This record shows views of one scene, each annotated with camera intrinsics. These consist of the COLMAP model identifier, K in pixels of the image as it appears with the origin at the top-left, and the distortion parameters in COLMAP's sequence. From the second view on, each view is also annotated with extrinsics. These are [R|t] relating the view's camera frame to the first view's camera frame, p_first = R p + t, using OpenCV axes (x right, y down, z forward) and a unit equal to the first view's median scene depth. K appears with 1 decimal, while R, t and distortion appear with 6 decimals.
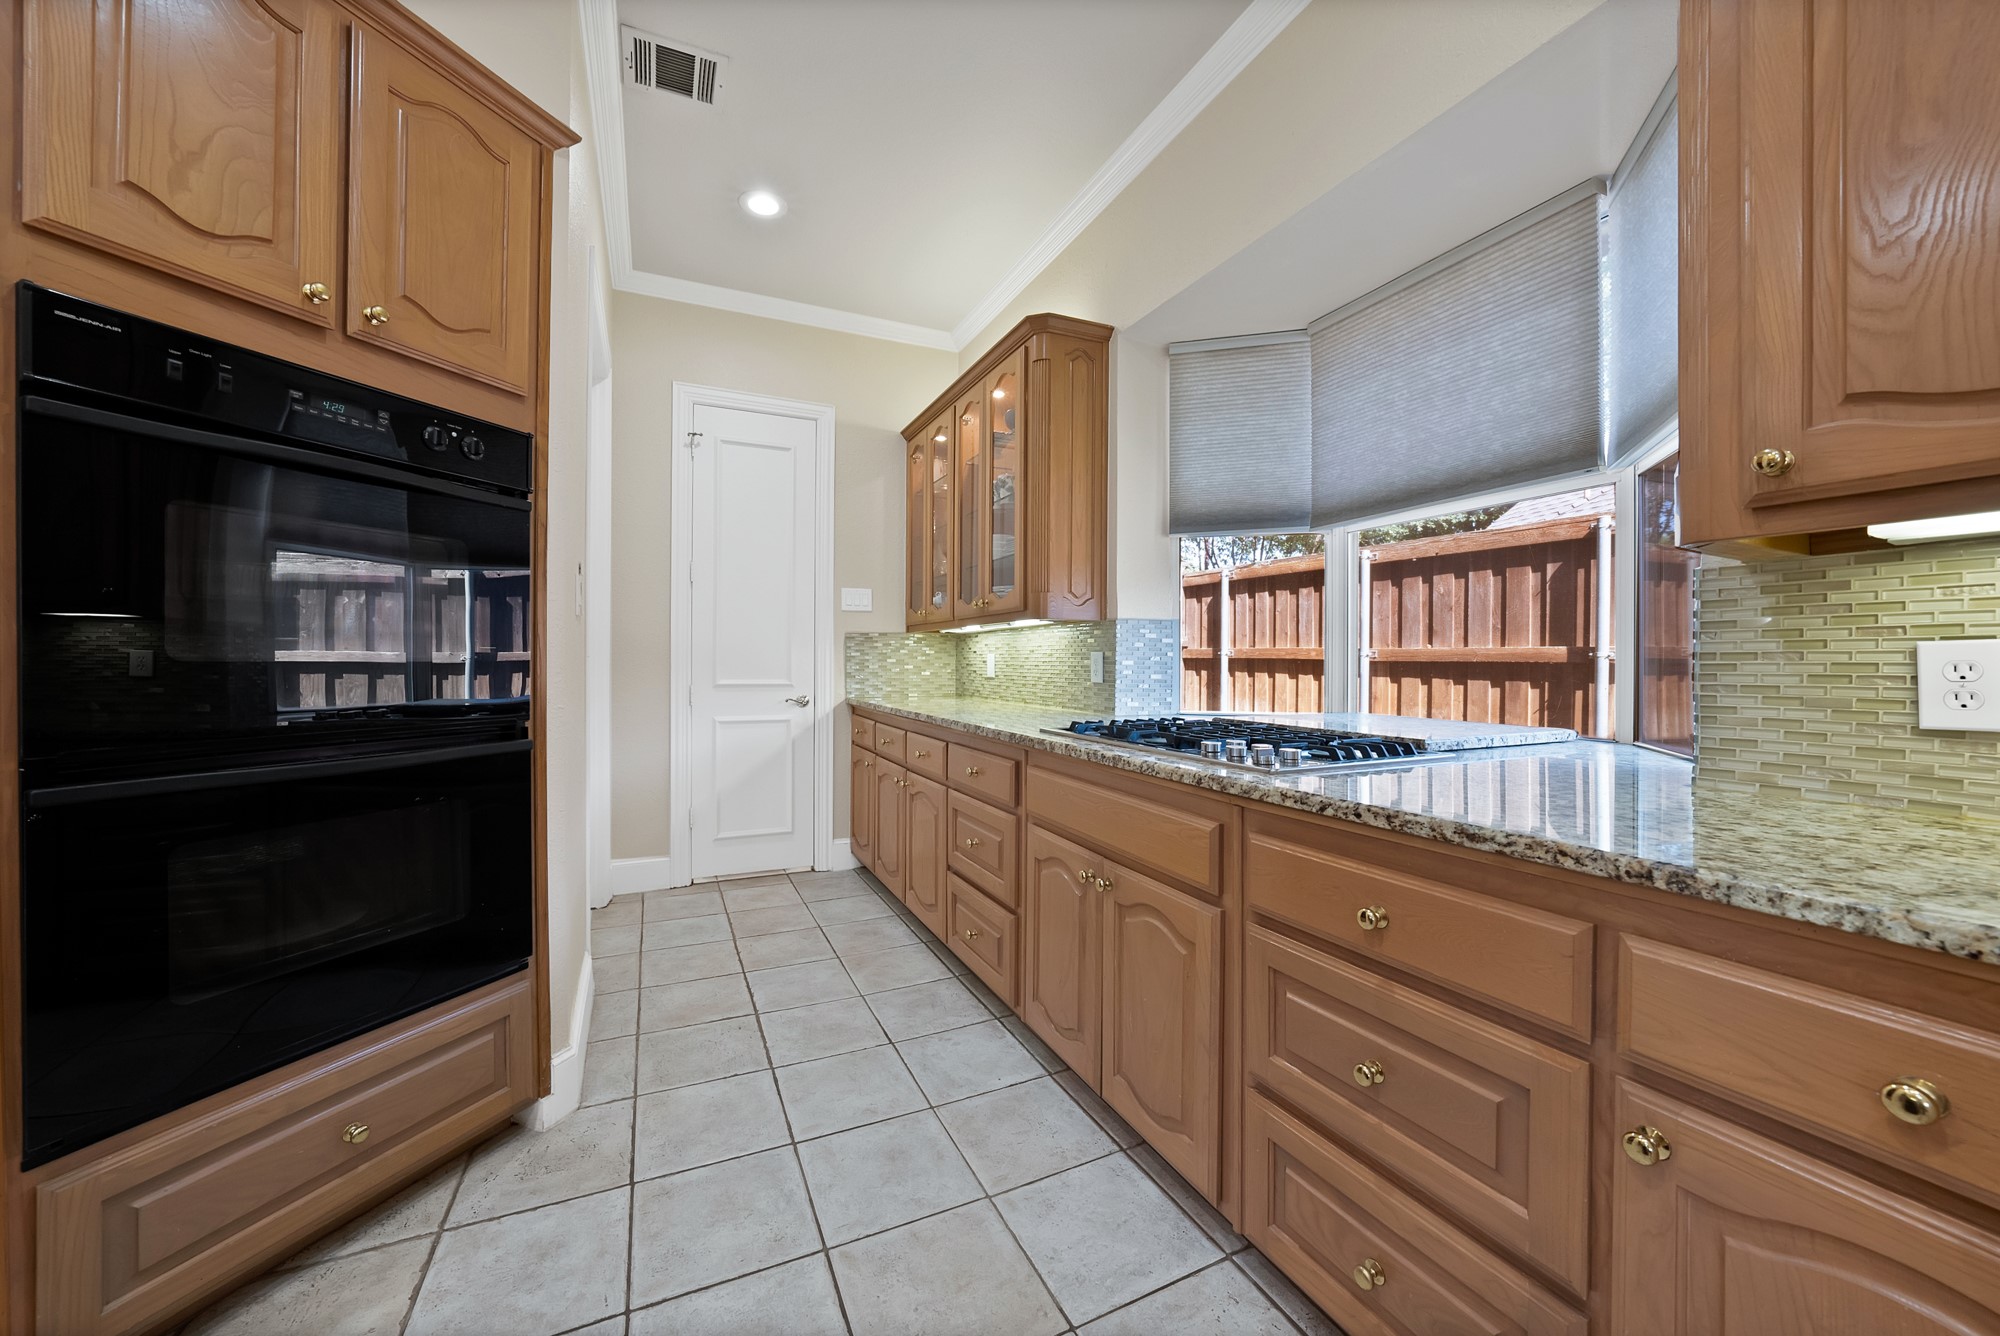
lens RADIAL K [[739.1, 0, 1009.1], [0, 739.1, 666.0], [0, 0, 1]] dist [-0.016913, 0.002371]
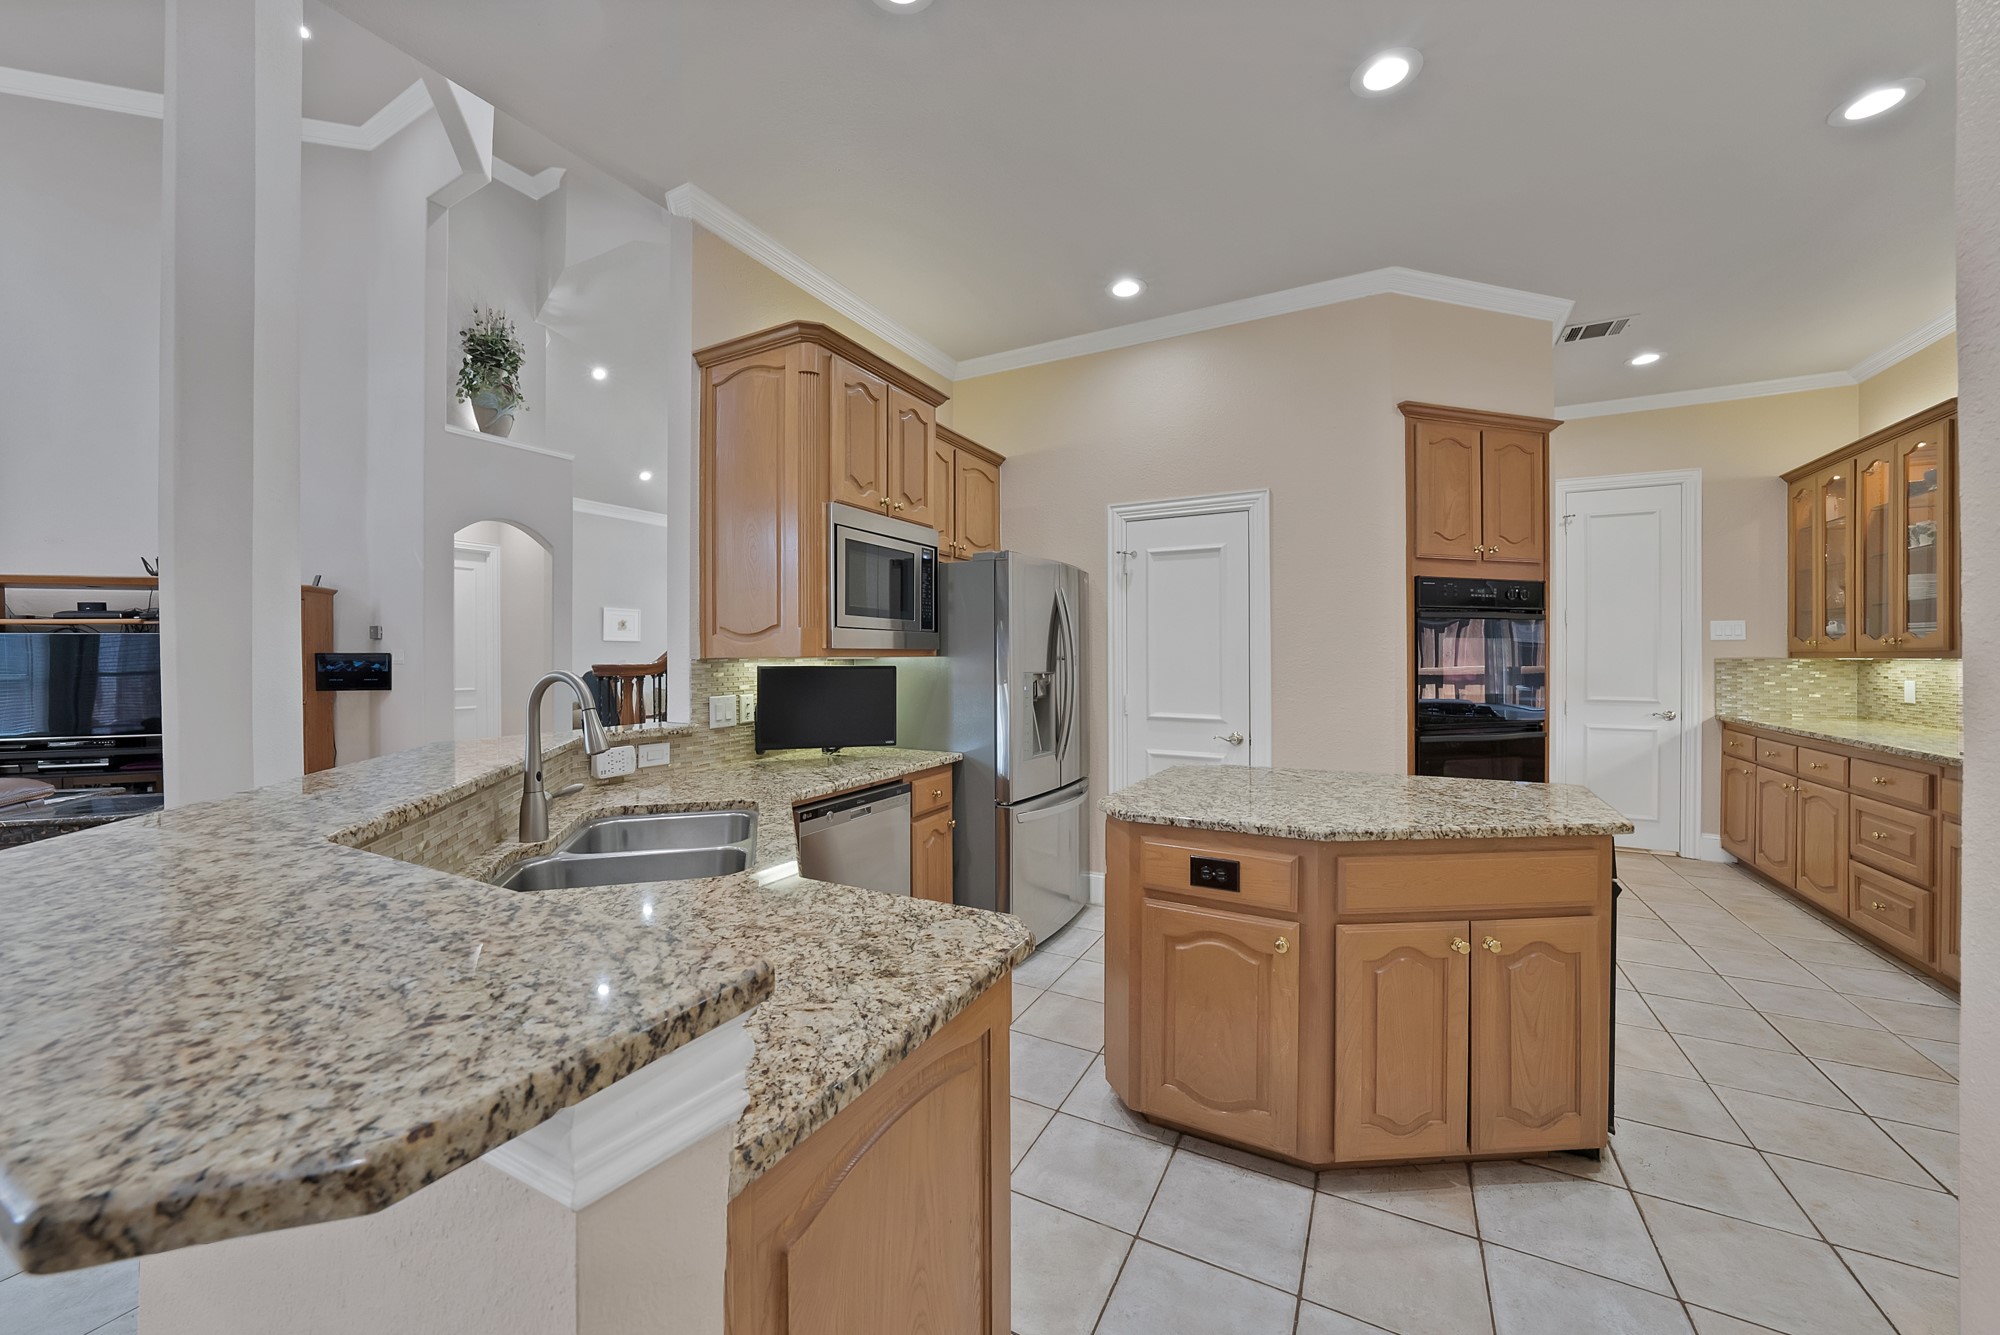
lens RADIAL K [[739.1, 0, 984.2], [0, 739.1, 660.0], [0, 0, 1]] dist [-0.016913, 0.002371]
pose [[0.584868, -0.003641, -0.811120, 0.039643], [0.000020, 0.999990, -0.004474, -0.040335], [0.811128, 0.002600, 0.584862, -0.647636]]
